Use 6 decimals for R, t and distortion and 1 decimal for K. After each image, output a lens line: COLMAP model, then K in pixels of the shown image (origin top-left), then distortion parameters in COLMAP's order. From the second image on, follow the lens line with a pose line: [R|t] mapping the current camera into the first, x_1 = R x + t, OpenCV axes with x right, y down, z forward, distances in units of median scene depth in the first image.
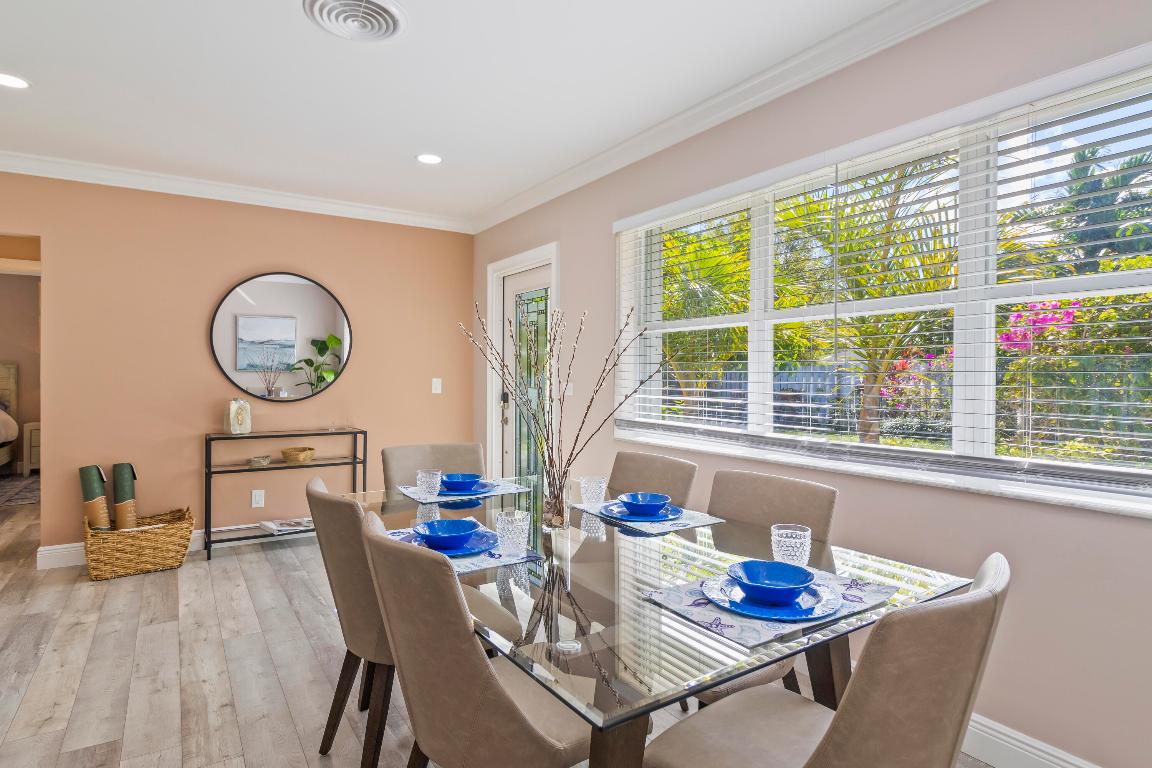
lens RADIAL K [[615.9, 0, 572.8], [0, 615.9, 372.1], [0, 0, 1]] dist [0.000102, -0.000005]
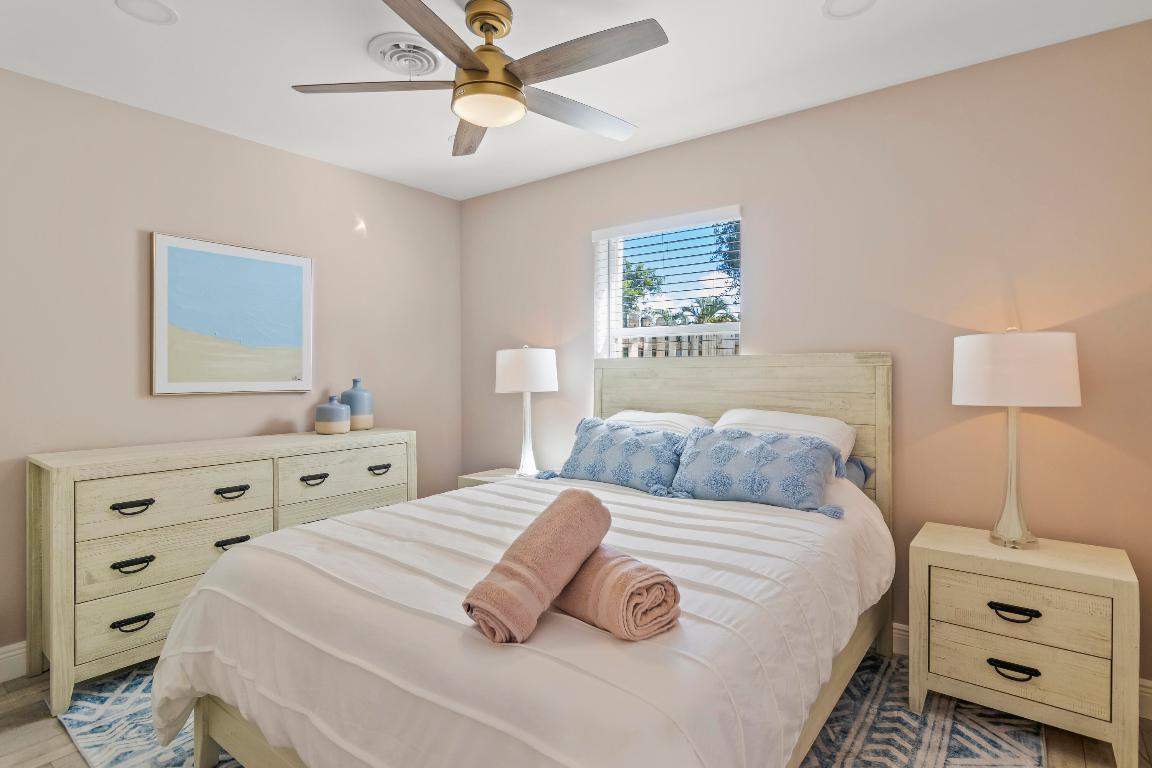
lens RADIAL K [[569.1, 0, 580.0], [0, 569.1, 369.4], [0, 0, 1]] dist [-0.002703, -0.000314]
pose [[0.325989, -0.003224, -0.945368, -0.645996], [0.002222, 0.999994, -0.002644, -0.004569], [0.945371, -0.001238, 0.325994, 0.717455]]
